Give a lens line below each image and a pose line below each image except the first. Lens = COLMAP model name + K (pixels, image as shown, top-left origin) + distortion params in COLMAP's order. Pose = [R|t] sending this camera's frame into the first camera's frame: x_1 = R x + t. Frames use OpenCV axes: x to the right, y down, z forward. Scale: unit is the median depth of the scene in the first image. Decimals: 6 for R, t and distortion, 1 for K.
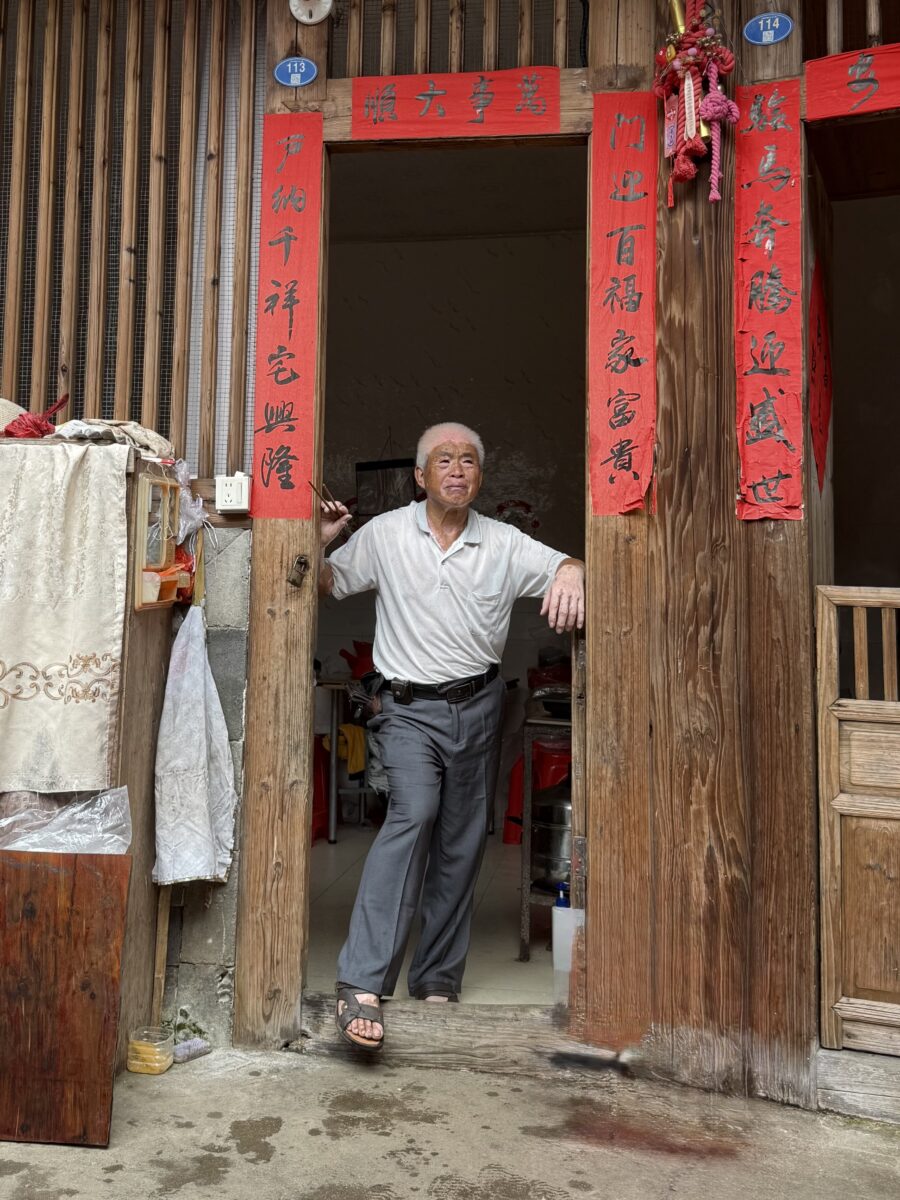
lens RADIAL K [[825.2, 0, 450.0], [0, 825.2, 600.0], [0, 0, 1]] dist [0.057534, -0.115690]
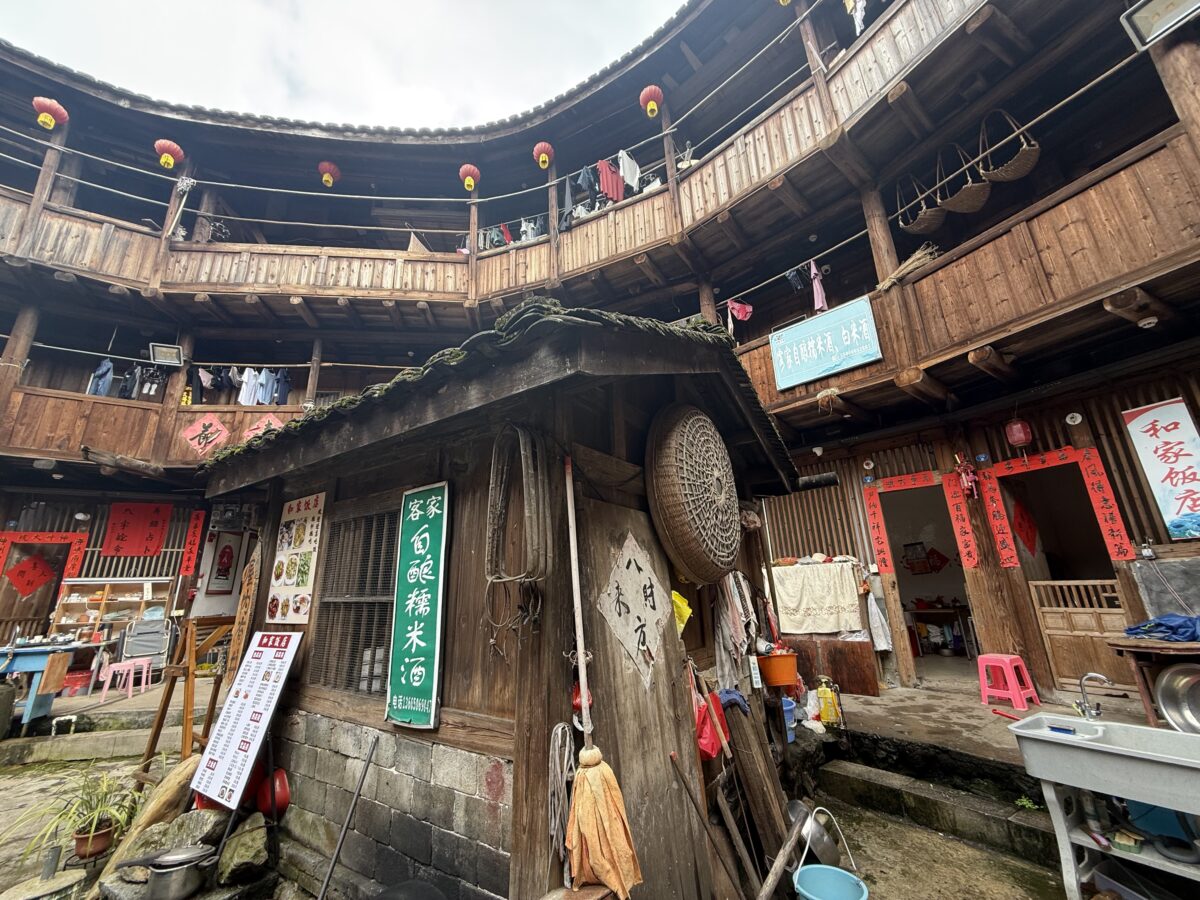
lens RADIAL K [[499.8, 0, 563.5], [0, 499.8, 455.8], [0, 0, 1]] dist [0.000343, 0.000083]
pose [[0.729808, -0.228567, -0.644311, 0.481096], [0.071953, 0.962901, -0.260084, -0.142265], [0.679855, 0.143451, 0.719180, -2.611777]]
